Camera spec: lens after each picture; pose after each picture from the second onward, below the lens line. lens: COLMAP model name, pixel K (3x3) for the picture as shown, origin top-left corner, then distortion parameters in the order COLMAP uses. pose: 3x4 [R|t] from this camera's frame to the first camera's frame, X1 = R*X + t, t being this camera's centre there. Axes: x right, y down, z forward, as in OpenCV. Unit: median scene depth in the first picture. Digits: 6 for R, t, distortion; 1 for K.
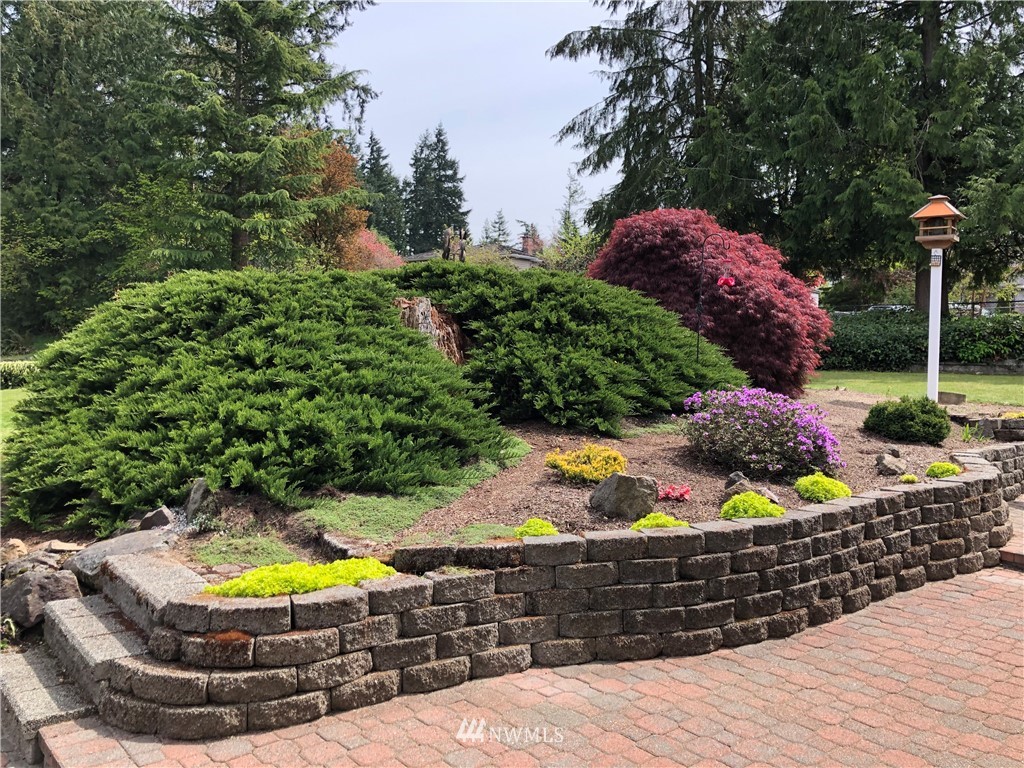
lens RADIAL K [[815.1, 0, 515.3], [0, 815.1, 382.0], [0, 0, 1]] dist [-0.009866, 0.002486]
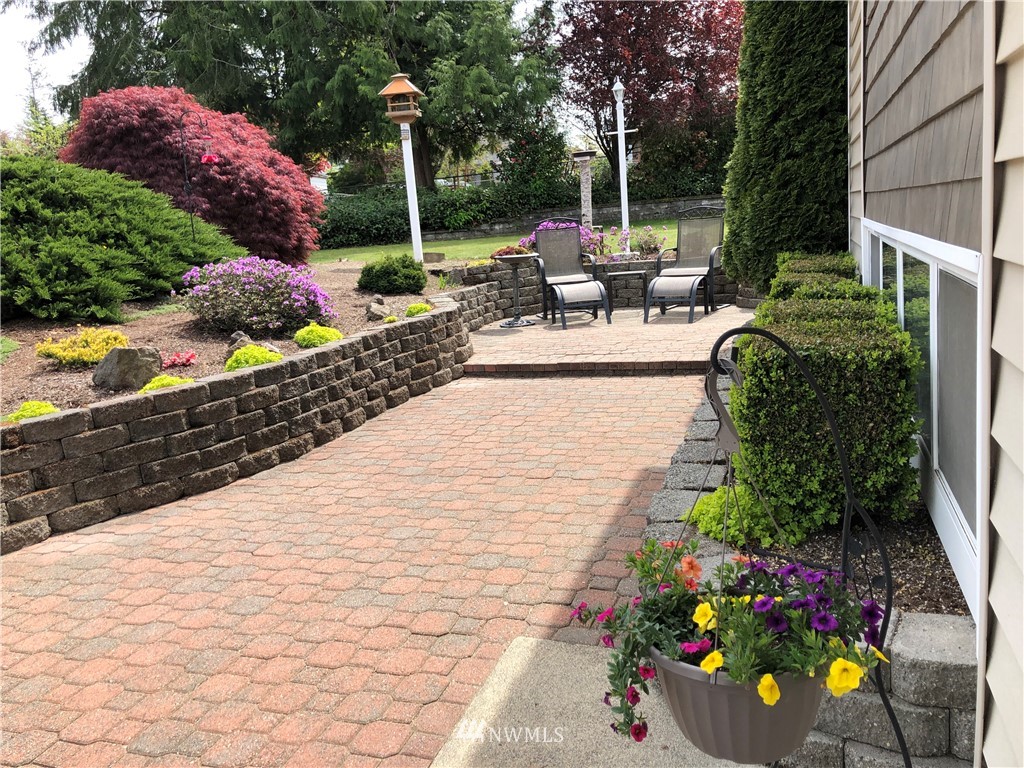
lens RADIAL K [[815.1, 0, 515.3], [0, 815.1, 382.0], [0, 0, 1]] dist [-0.009866, 0.002486]
pose [[0.841267, -0.178160, 0.510420, 0.014759], [0.110950, 0.980939, 0.159527, 0.038496], [-0.529112, -0.077573, 0.844999, -0.103827]]
